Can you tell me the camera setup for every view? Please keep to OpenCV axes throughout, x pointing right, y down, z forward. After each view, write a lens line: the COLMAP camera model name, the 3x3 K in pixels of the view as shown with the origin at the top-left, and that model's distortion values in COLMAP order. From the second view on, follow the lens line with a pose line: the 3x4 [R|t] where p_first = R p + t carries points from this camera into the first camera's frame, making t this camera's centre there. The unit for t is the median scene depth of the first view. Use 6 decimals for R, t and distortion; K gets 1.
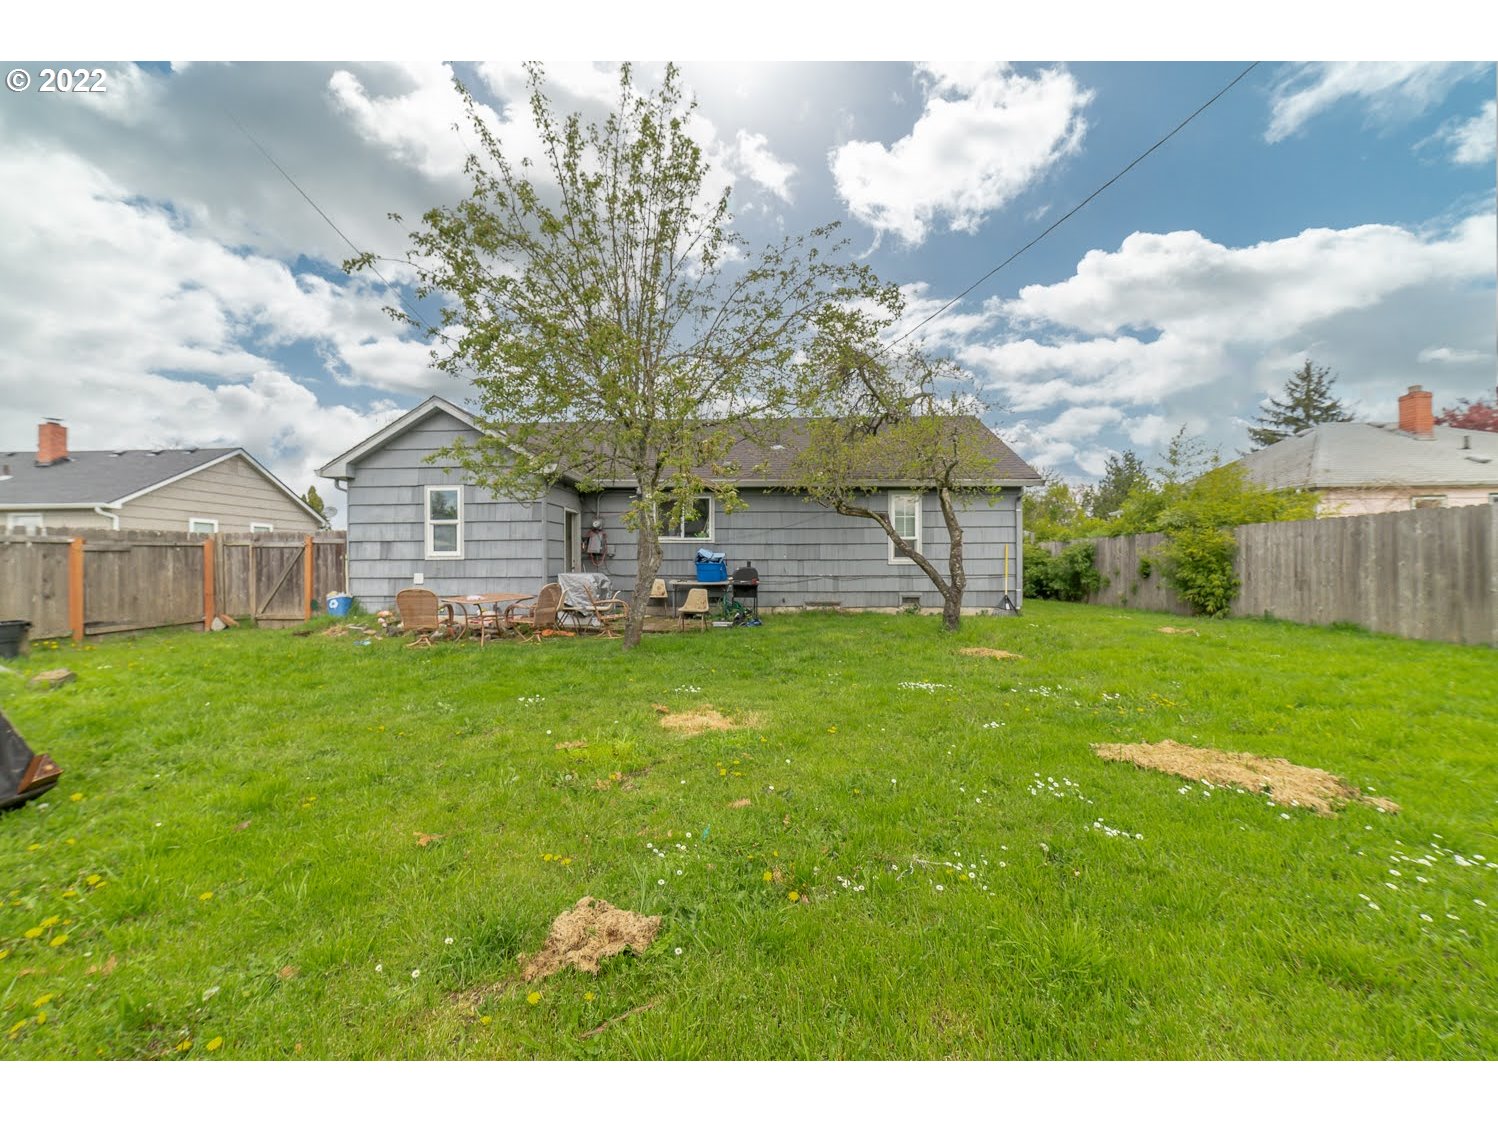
lens RADIAL K [[572.3, 0, 743.7], [0, 572.3, 554.3], [0, 0, 1]] dist [-0.021977, 0.009751]
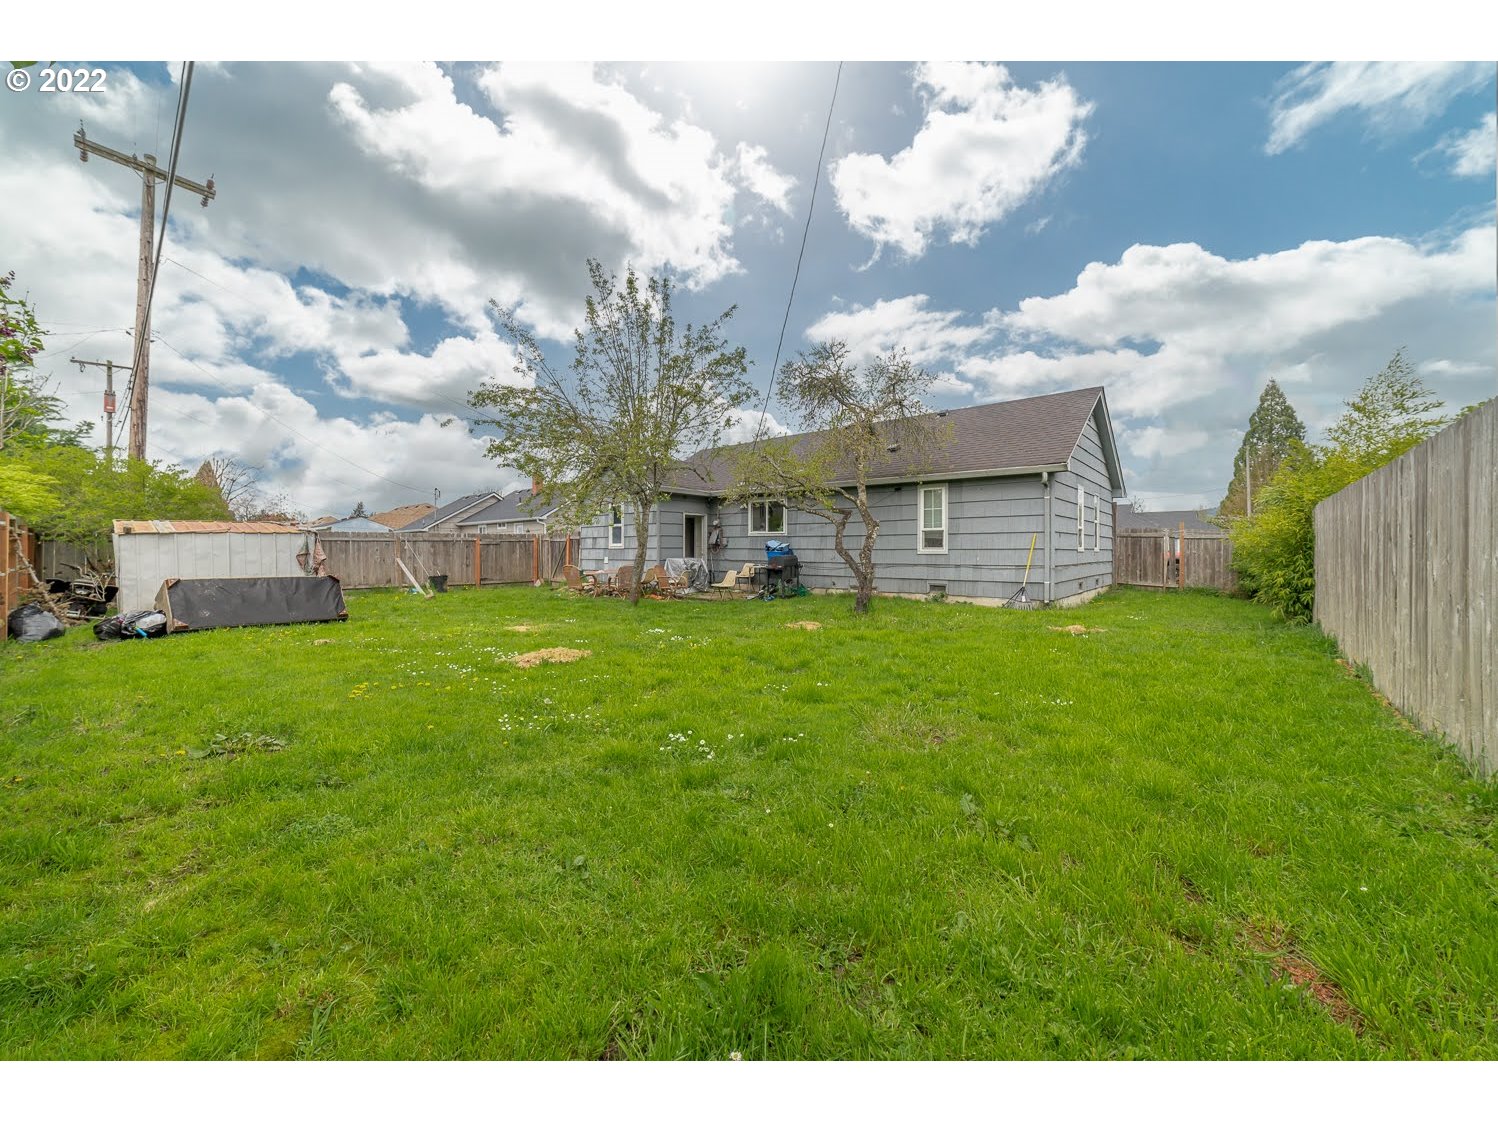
lens RADIAL K [[572.3, 0, 743.7], [0, 572.3, 554.3], [0, 0, 1]] dist [-0.021977, 0.009751]
pose [[0.788466, 0.009287, -0.615008, 0.756395], [0.006018, 0.999722, 0.022812, -0.009722], [0.615049, -0.021688, 0.788191, -0.059585]]
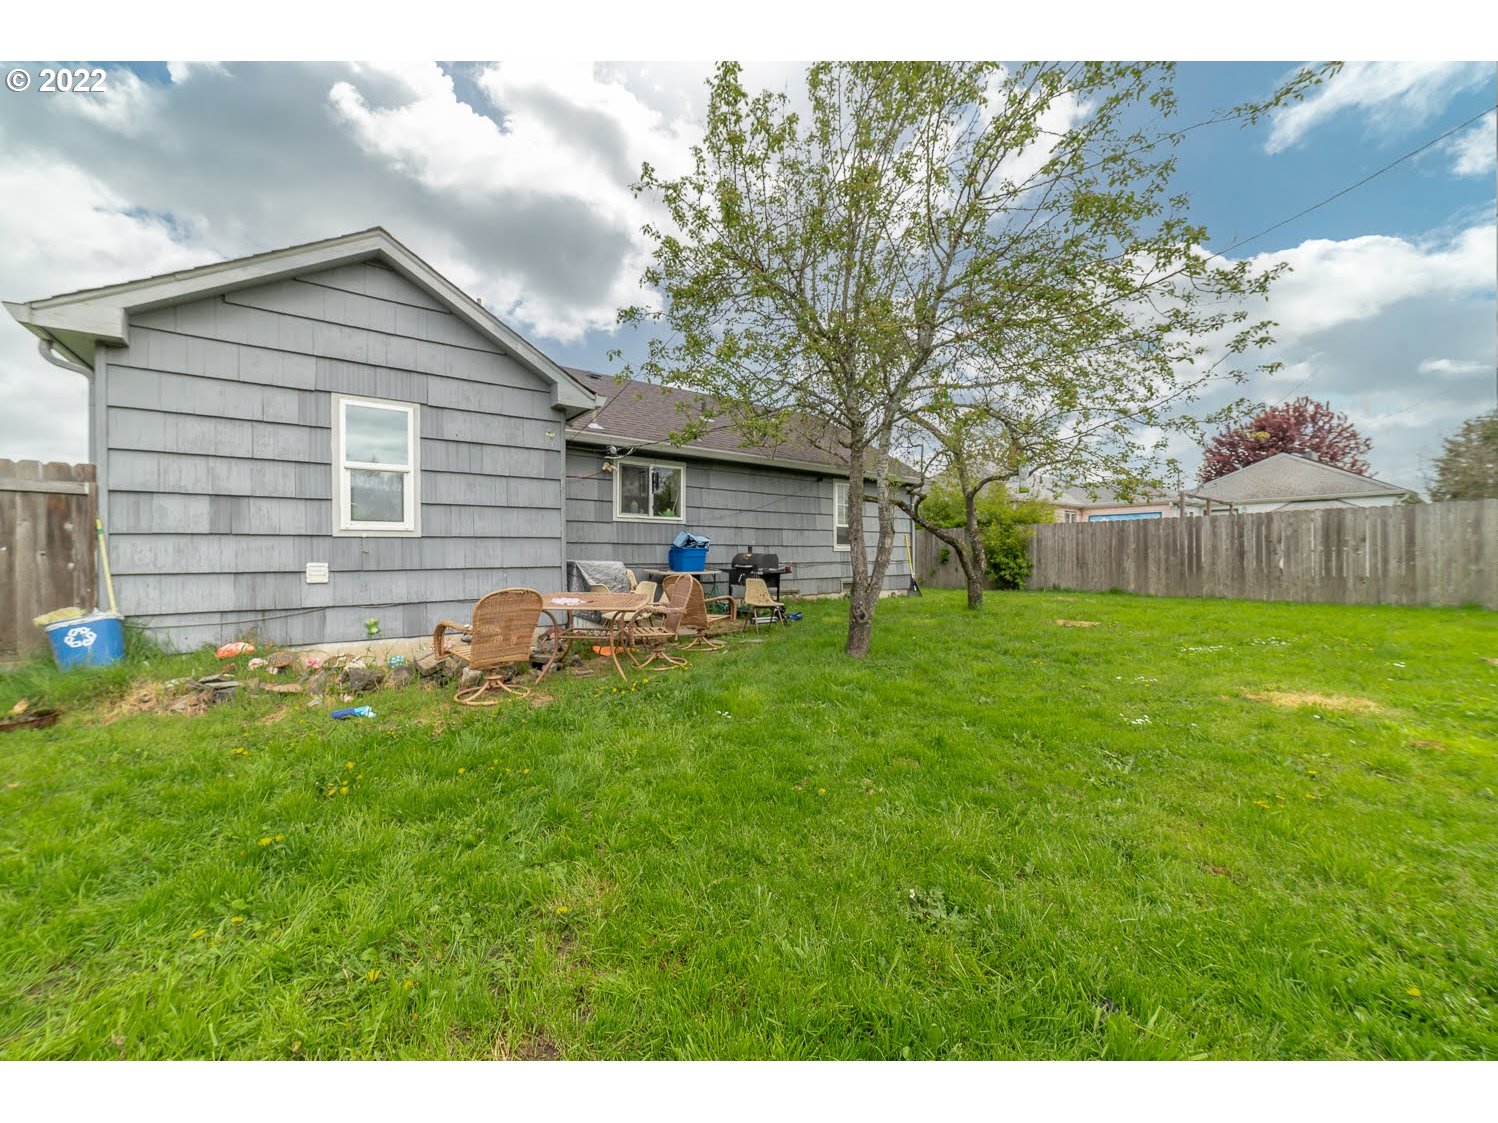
lens RADIAL K [[572.3, 0, 743.7], [0, 572.3, 554.3], [0, 0, 1]] dist [-0.021977, 0.009751]
pose [[0.772997, 0.001431, 0.634408, -0.594810], [-0.010635, 0.999886, 0.010703, 0.016343], [-0.634320, -0.015020, 0.772924, 0.362045]]
